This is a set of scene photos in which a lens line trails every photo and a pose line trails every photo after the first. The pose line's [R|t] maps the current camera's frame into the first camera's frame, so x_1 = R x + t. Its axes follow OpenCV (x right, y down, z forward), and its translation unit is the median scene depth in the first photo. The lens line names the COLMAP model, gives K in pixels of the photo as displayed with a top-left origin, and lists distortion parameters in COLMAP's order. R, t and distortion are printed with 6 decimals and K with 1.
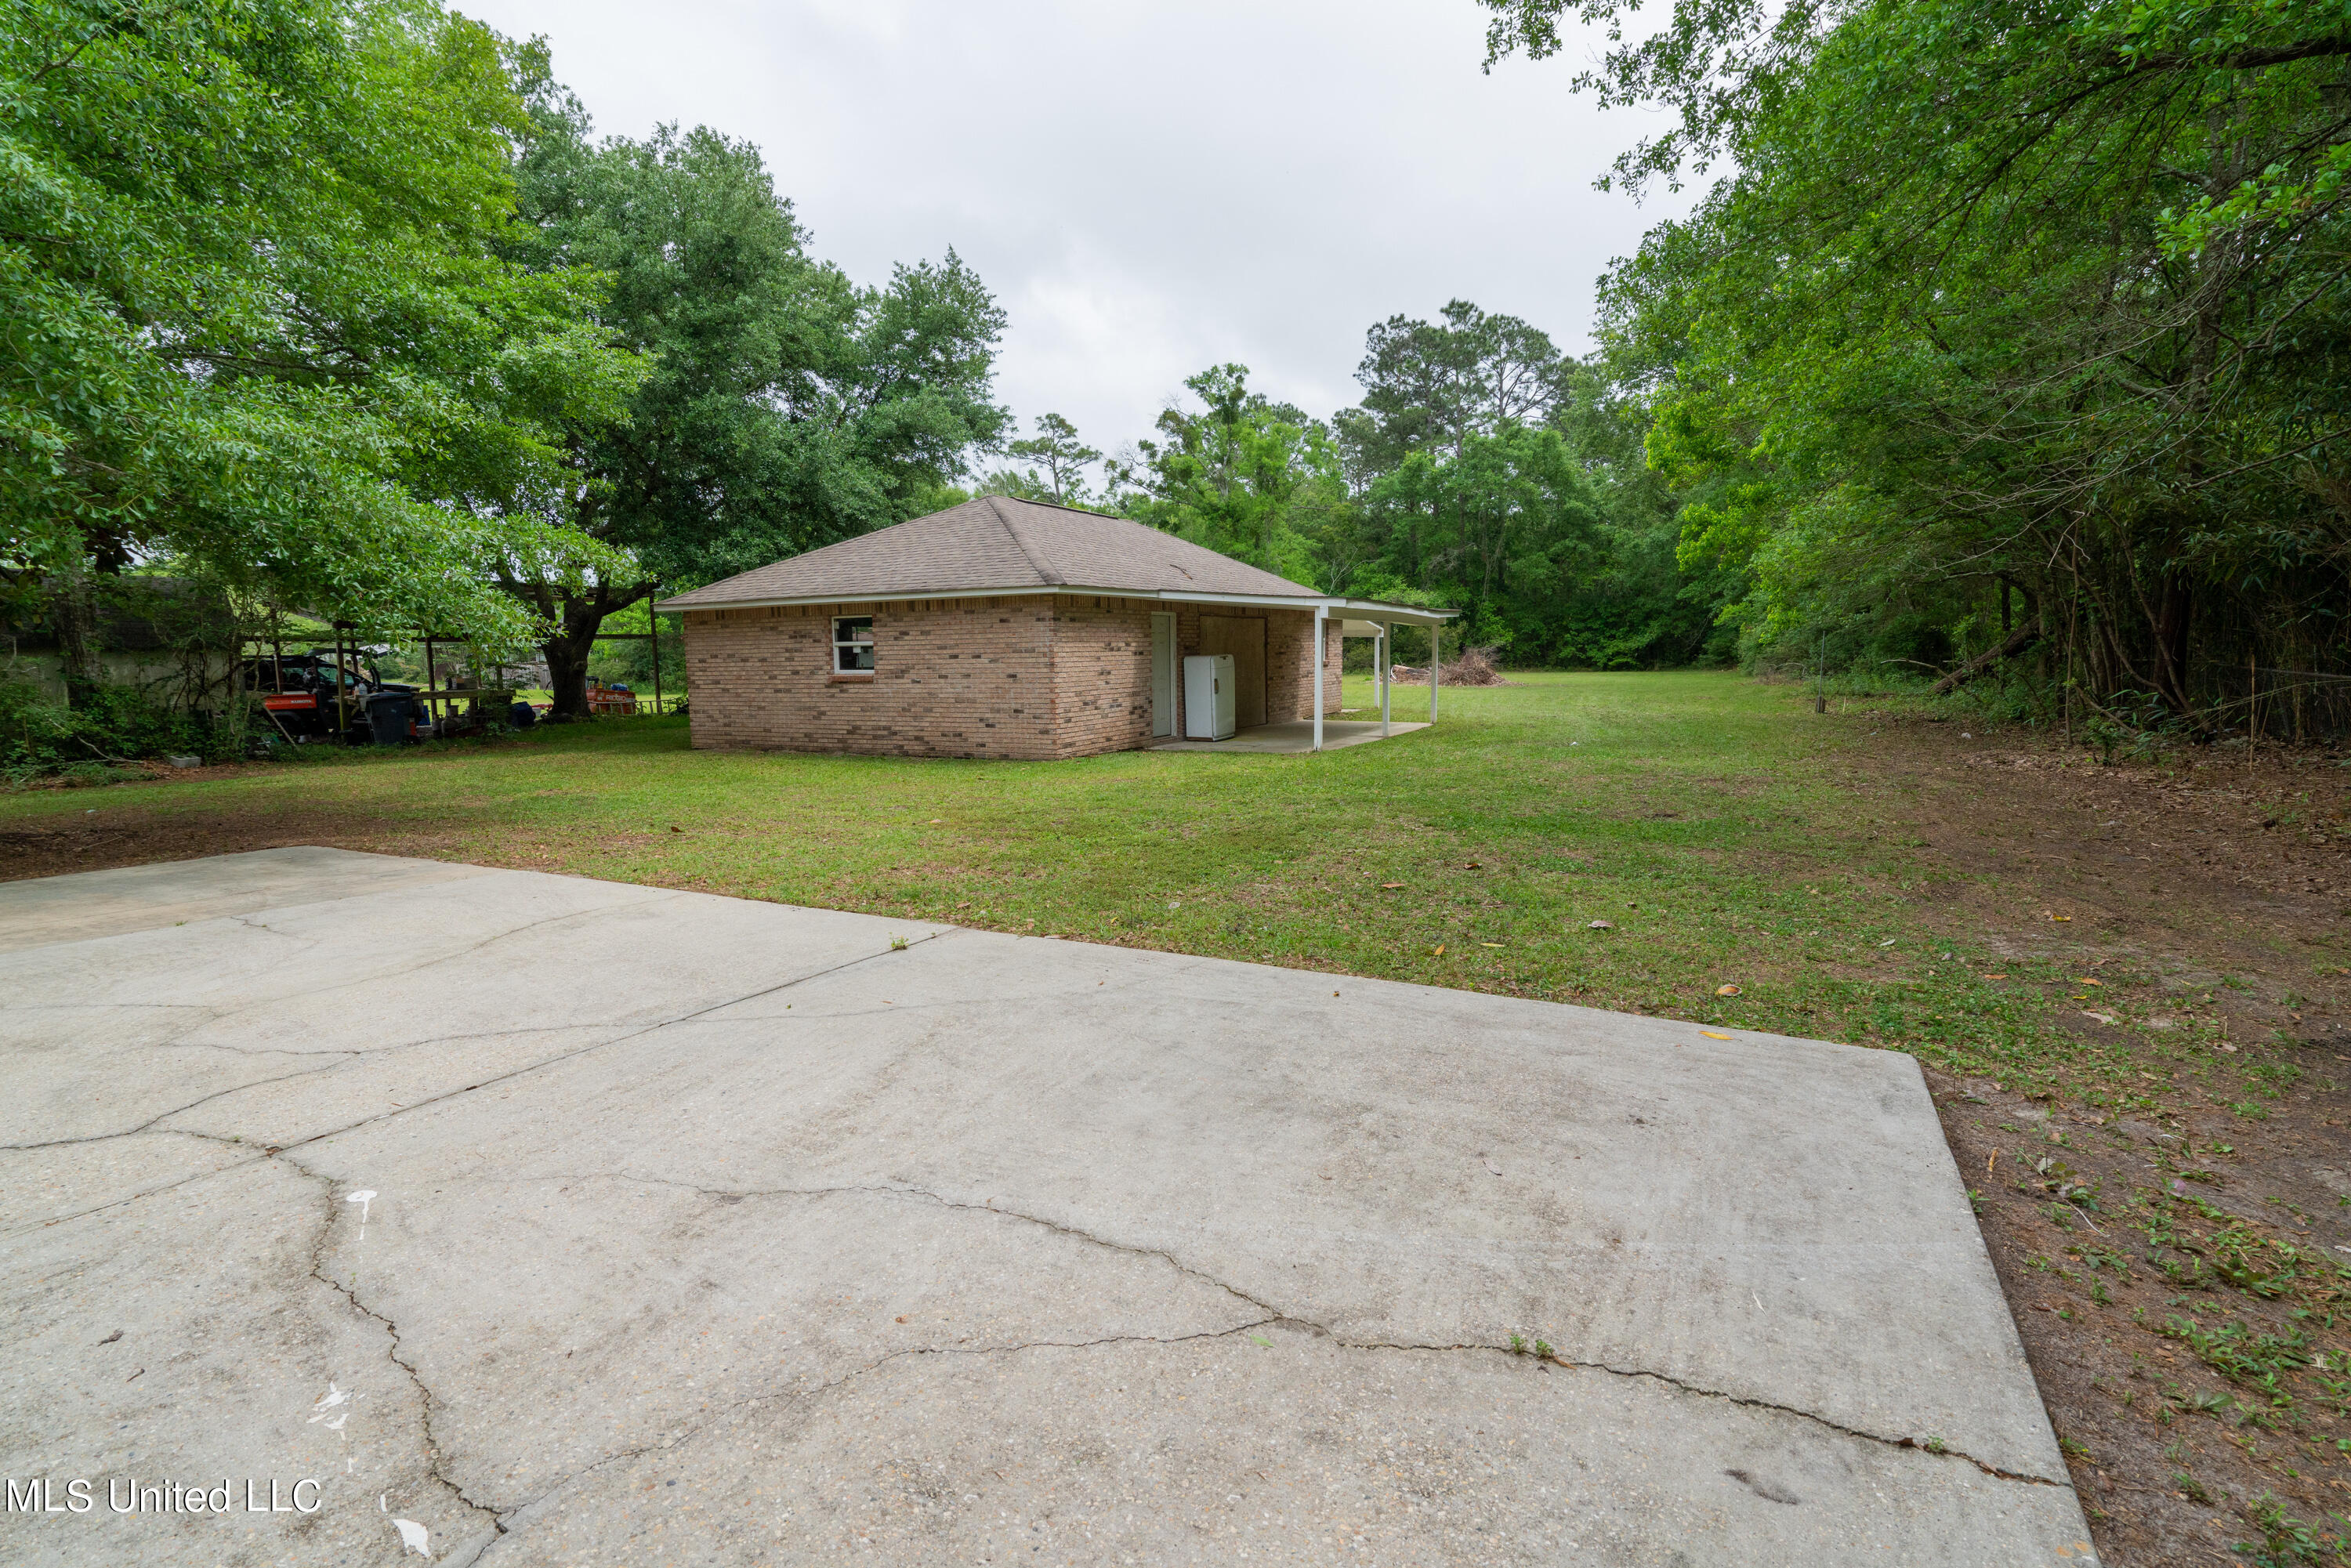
lens RADIAL K [[1062.9, 0, 1175.5], [0, 1062.9, 784.0], [0, 0, 1]] dist [0.000351, 0.000007]
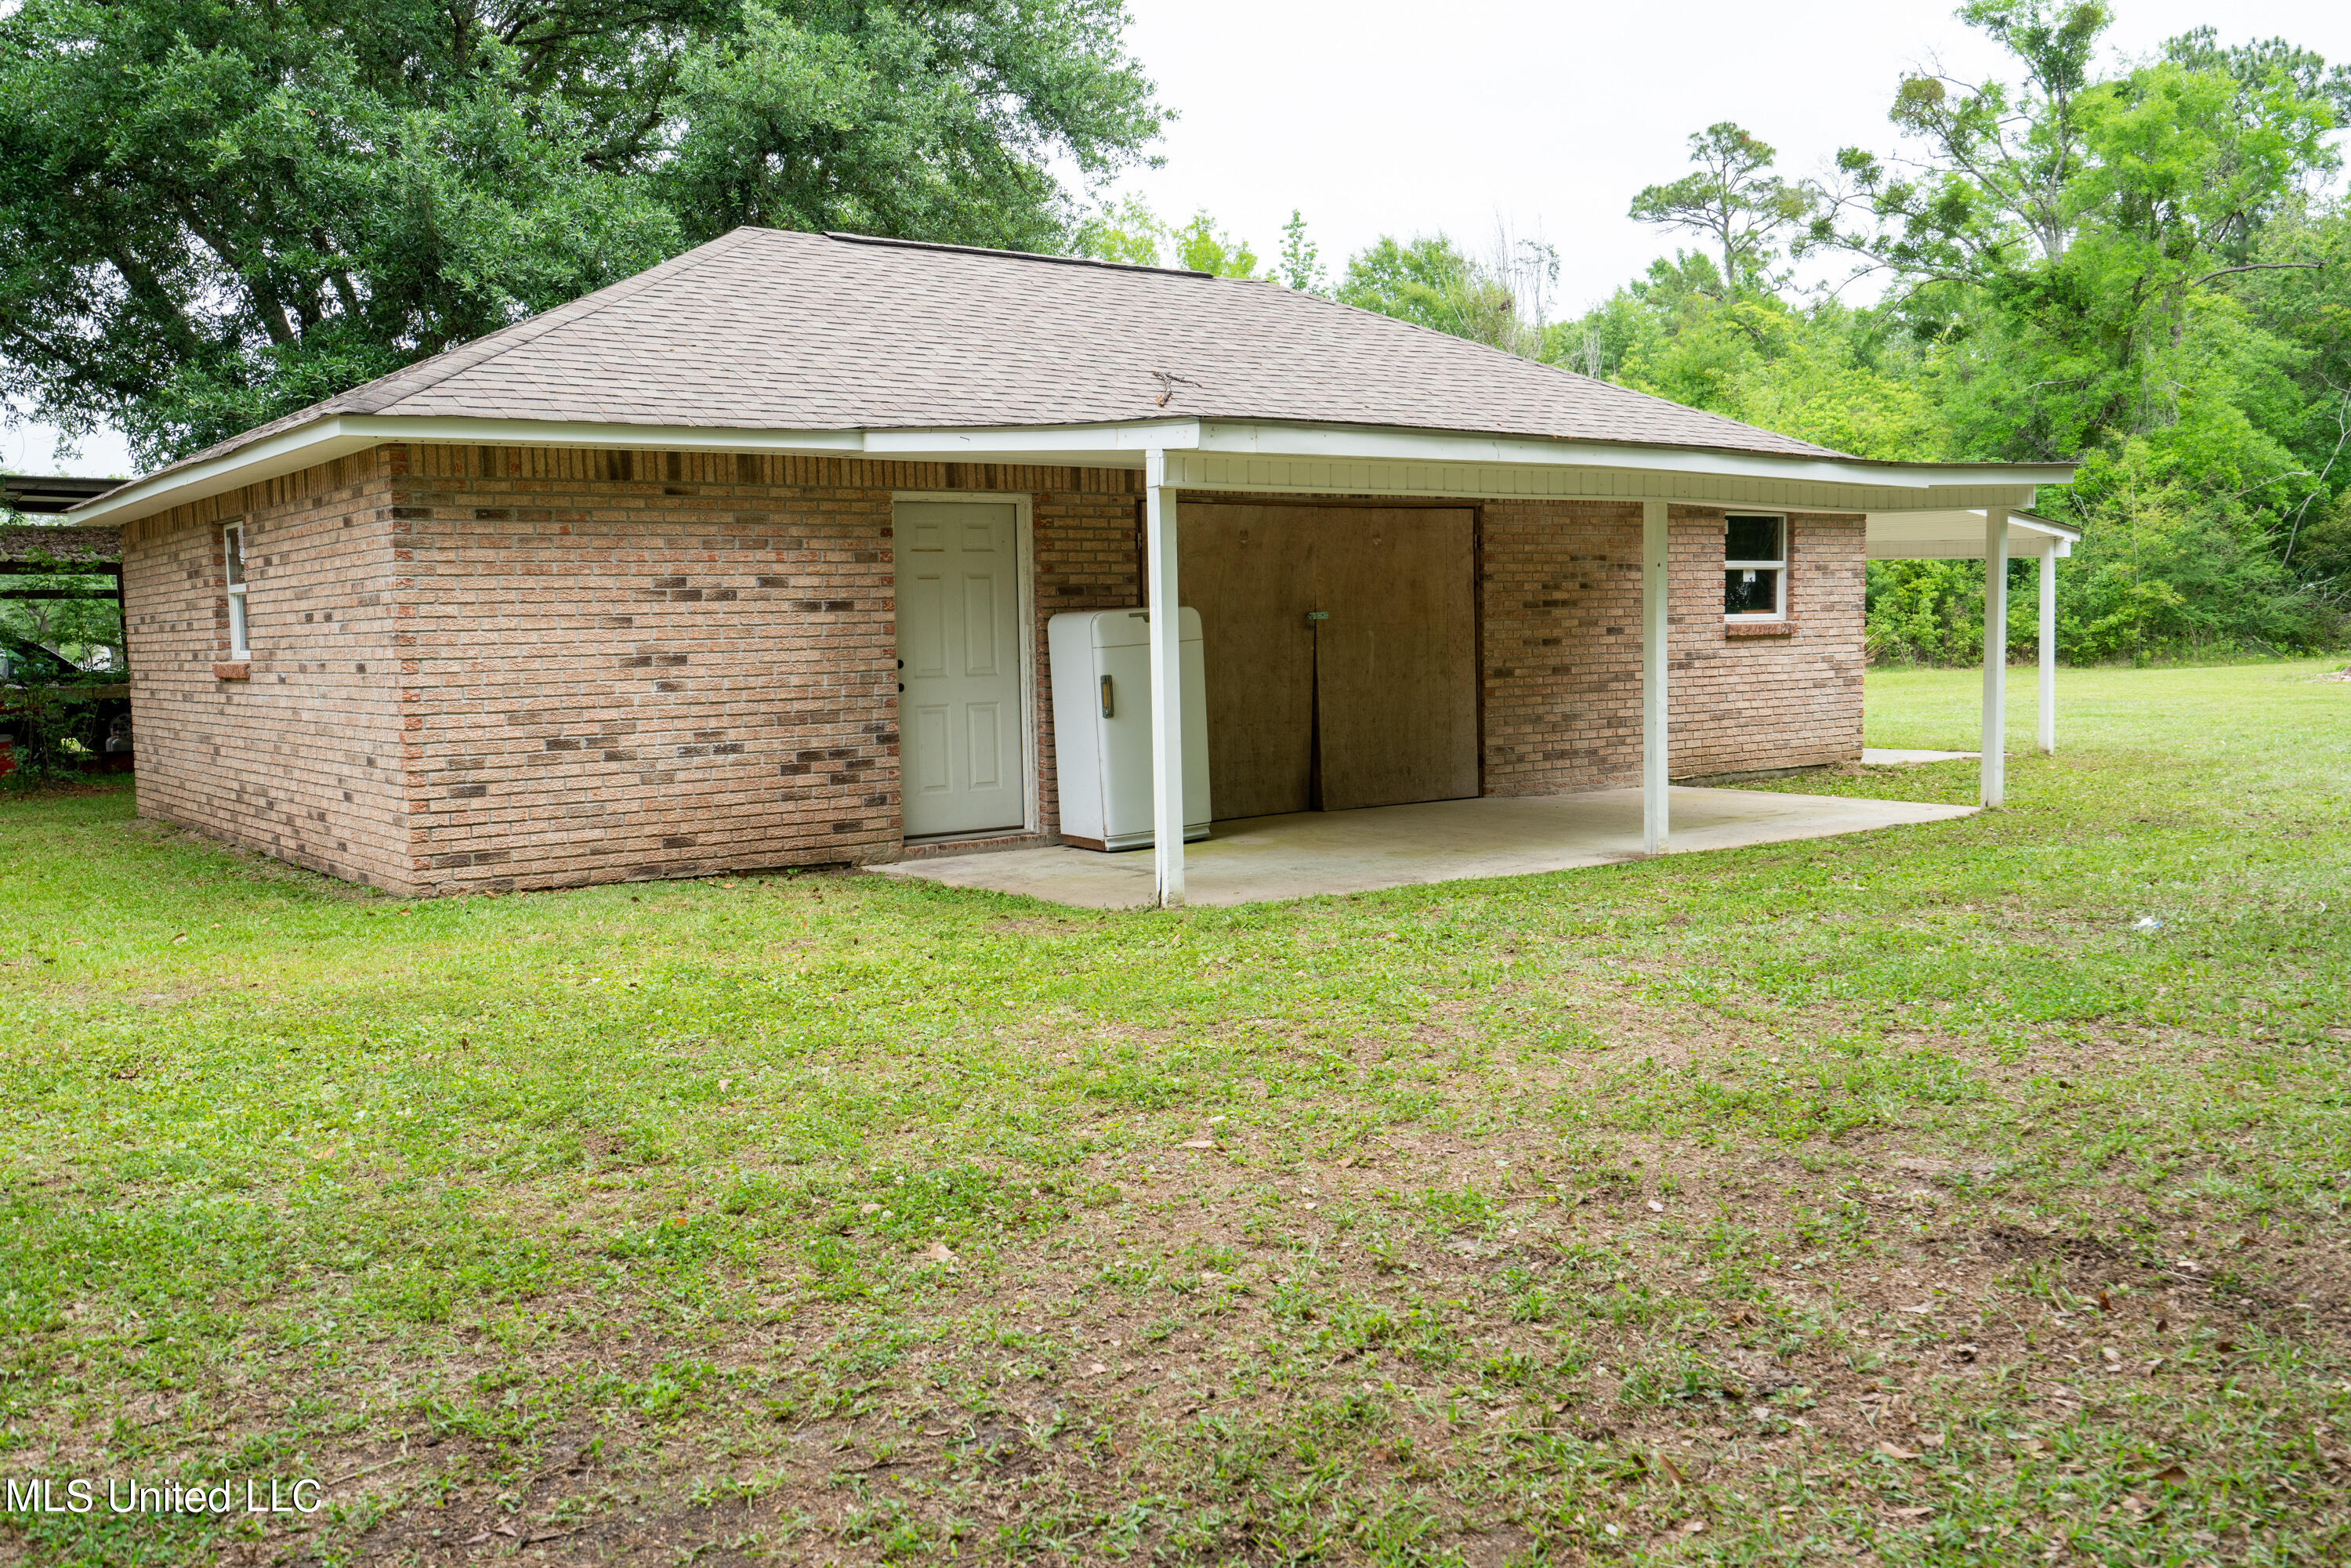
lens RADIAL K [[2019.6, 0, 1175.5], [0, 2019.6, 784.0], [0, 0, 1]] dist [0.000882, 0.001981]
pose [[0.904992, 0.025764, -0.424648, 0.080793], [-0.042274, 0.998670, -0.029501, -0.010169], [0.423323, 0.044650, 0.904878, 0.093125]]
